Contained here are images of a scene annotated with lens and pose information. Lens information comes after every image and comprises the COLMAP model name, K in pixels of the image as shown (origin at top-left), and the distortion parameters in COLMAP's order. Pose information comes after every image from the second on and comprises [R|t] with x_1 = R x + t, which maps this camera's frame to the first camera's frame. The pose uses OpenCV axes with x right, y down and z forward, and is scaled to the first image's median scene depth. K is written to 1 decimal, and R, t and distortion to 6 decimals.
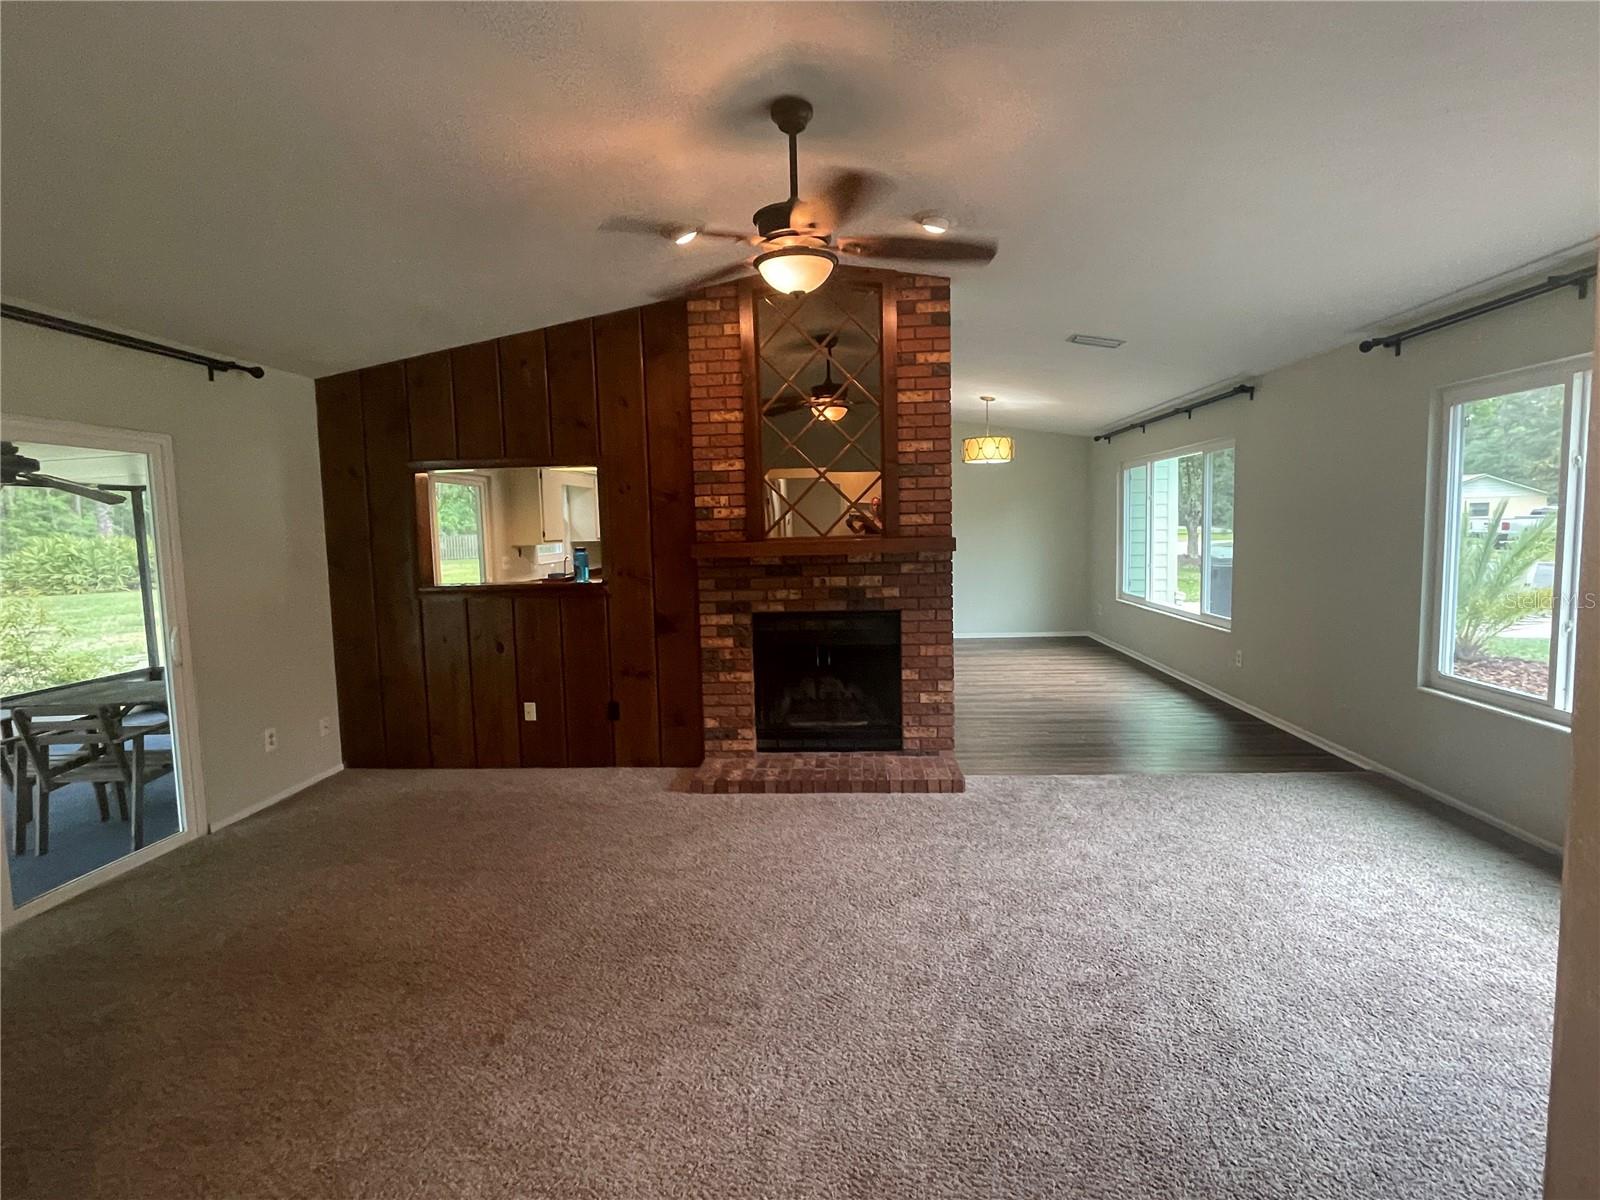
lens RADIAL K [[803.3, 0, 798.9], [0, 803.3, 595.2], [0, 0, 1]] dist [0.003264, -0.002963]
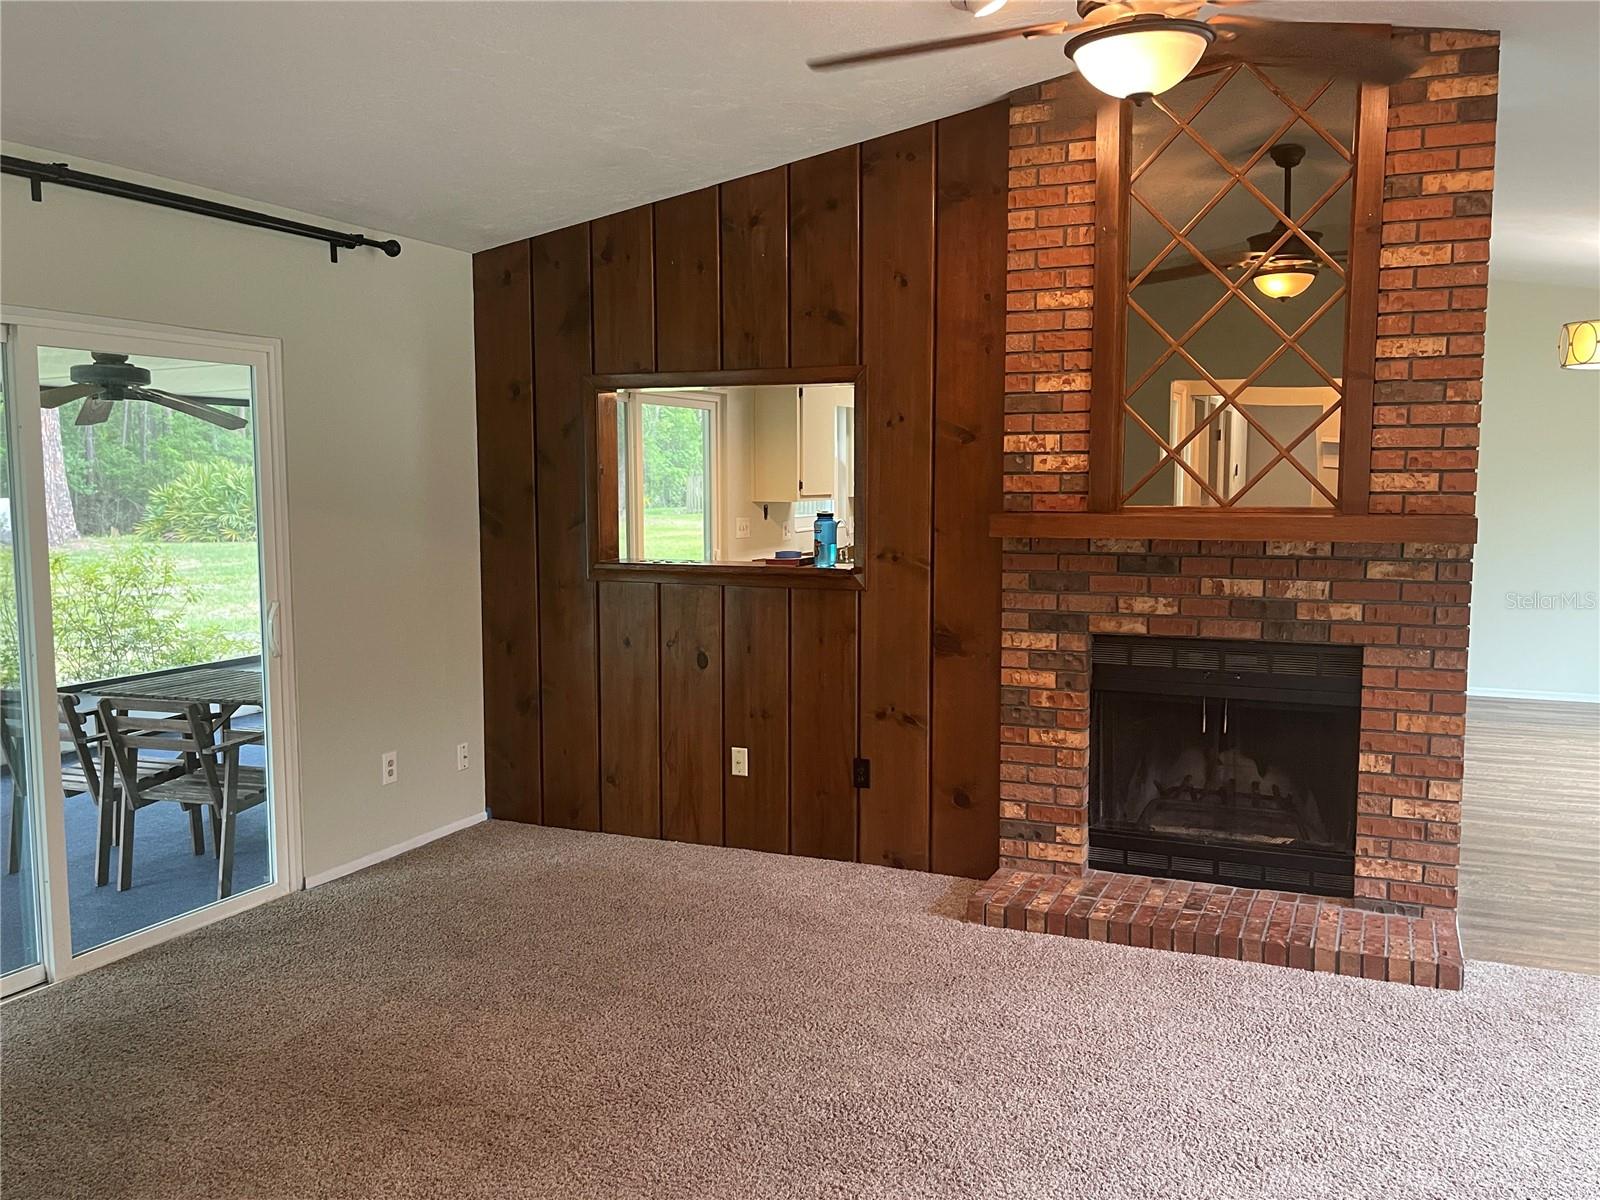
lens RADIAL K [[1342.3, 0, 810.6], [0, 1342.3, 610.7], [0, 0, 1]] dist [0.070052, -0.082588]
pose [[0.944005, 0.058831, -0.324643, 0.069568], [-0.052470, 0.998221, 0.028323, -0.011938], [0.325732, -0.009703, 0.945412, -0.005499]]
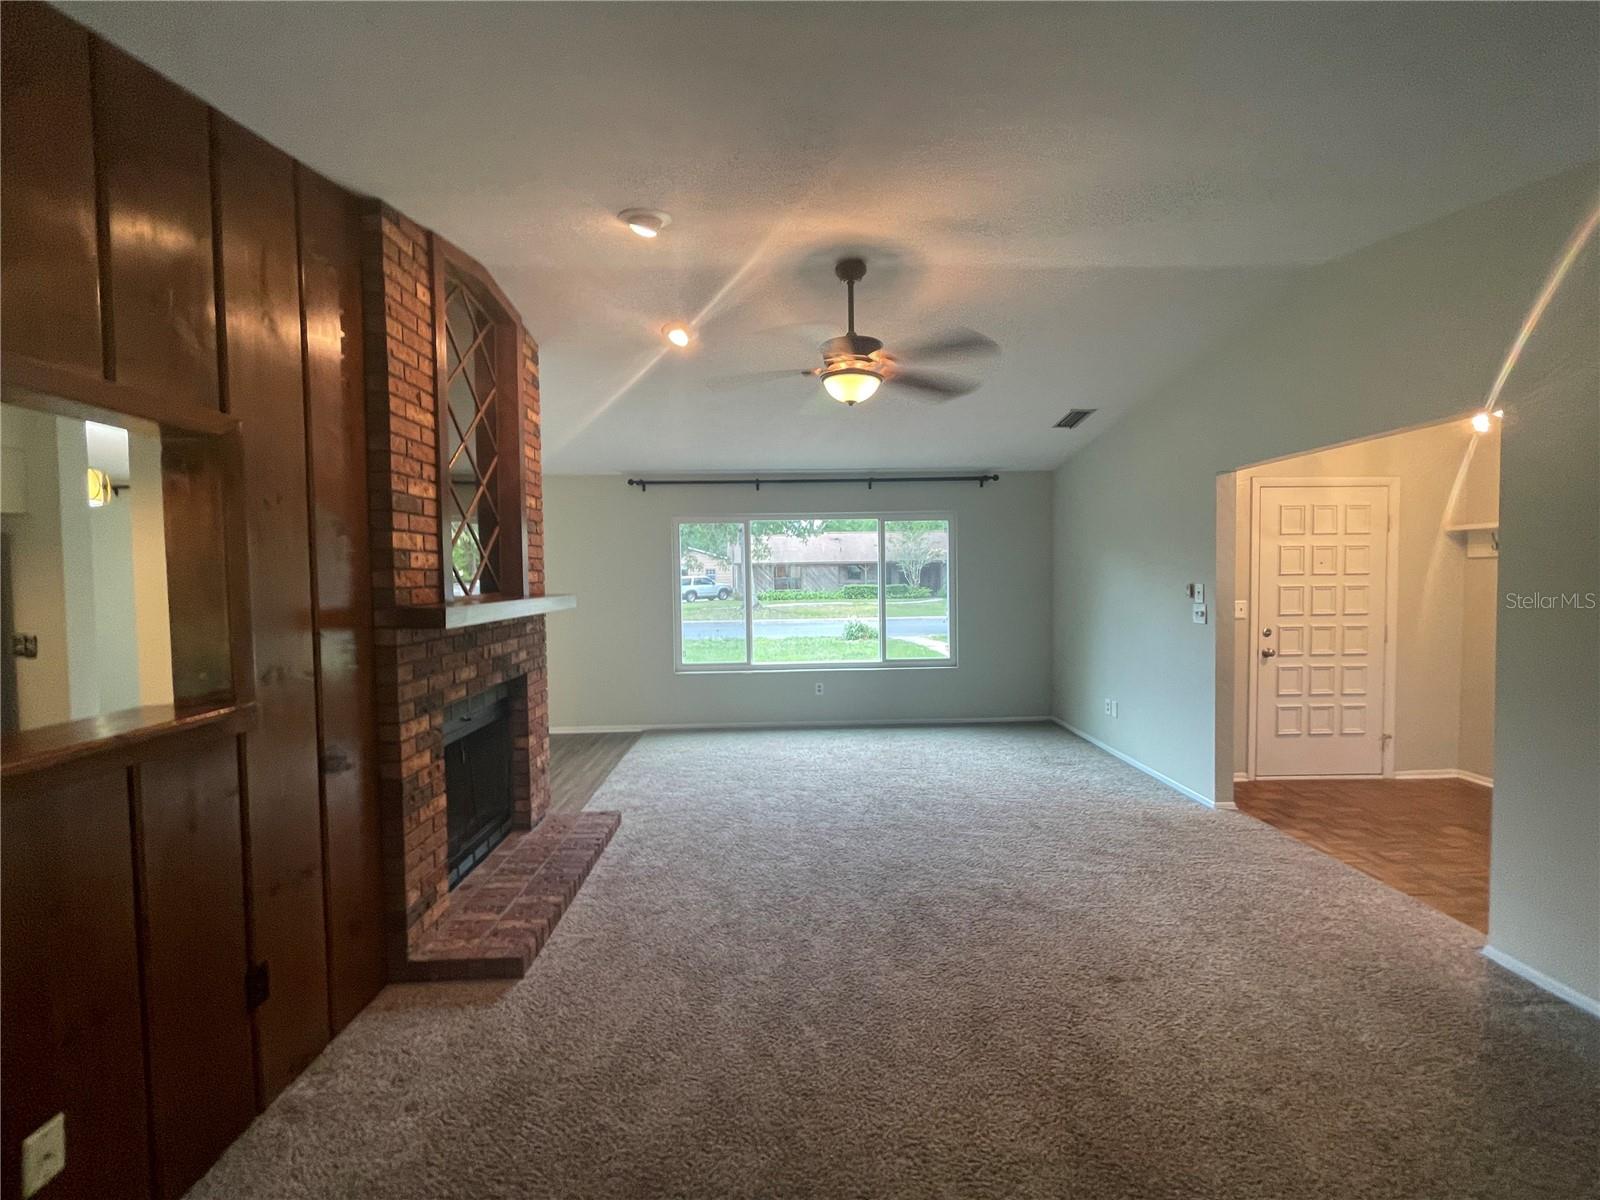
lens RADIAL K [[646.7, 0, 799.2], [0, 646.7, 597.3], [0, 0, 1]] dist [-0.001616, 0.000065]
pose [[-0.097201, -0.007656, 0.995235, -0.653338], [0.104907, 0.994321, 0.017895, -0.049782], [-0.989720, 0.106147, -0.095846, 0.751810]]
